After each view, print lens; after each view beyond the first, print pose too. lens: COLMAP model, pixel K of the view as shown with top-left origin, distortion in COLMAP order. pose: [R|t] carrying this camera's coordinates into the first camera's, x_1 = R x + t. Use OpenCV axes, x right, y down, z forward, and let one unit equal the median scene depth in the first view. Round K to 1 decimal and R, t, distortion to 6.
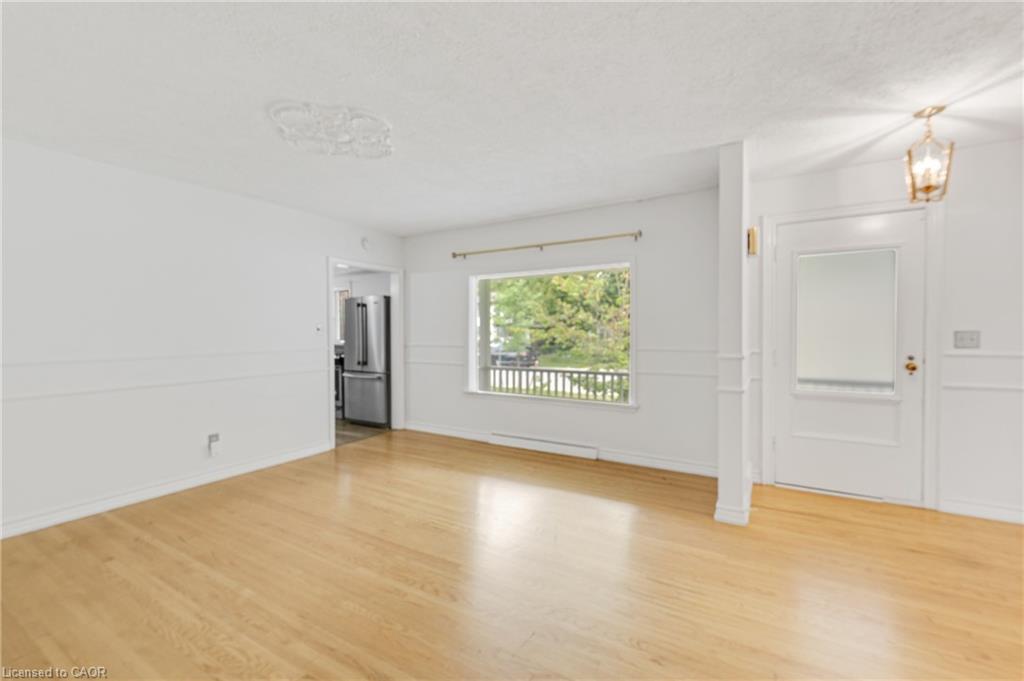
lens RADIAL K [[425.7, 0, 520.8], [0, 425.7, 332.8], [0, 0, 1]] dist [0.010533, -0.000049]
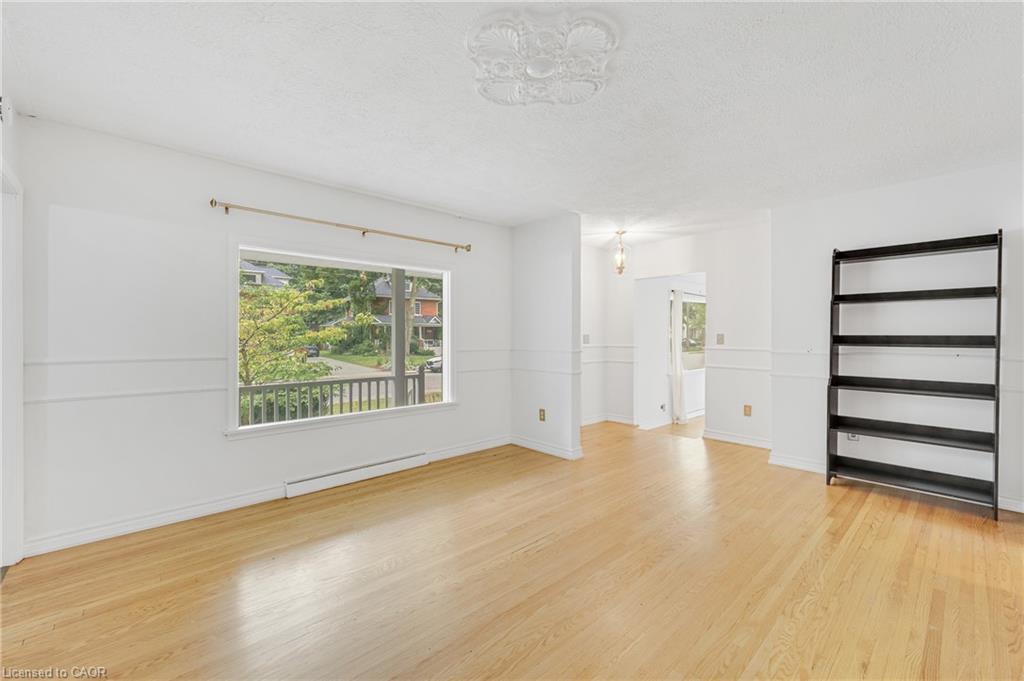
lens RADIAL K [[425.7, 0, 520.8], [0, 425.7, 332.8], [0, 0, 1]] dist [0.010533, -0.000049]
pose [[0.283191, 0.006498, 0.959042, -0.759702], [0.002209, 0.999970, -0.007427, 0.001318], [-0.959061, 0.004222, 0.283168, 0.548636]]
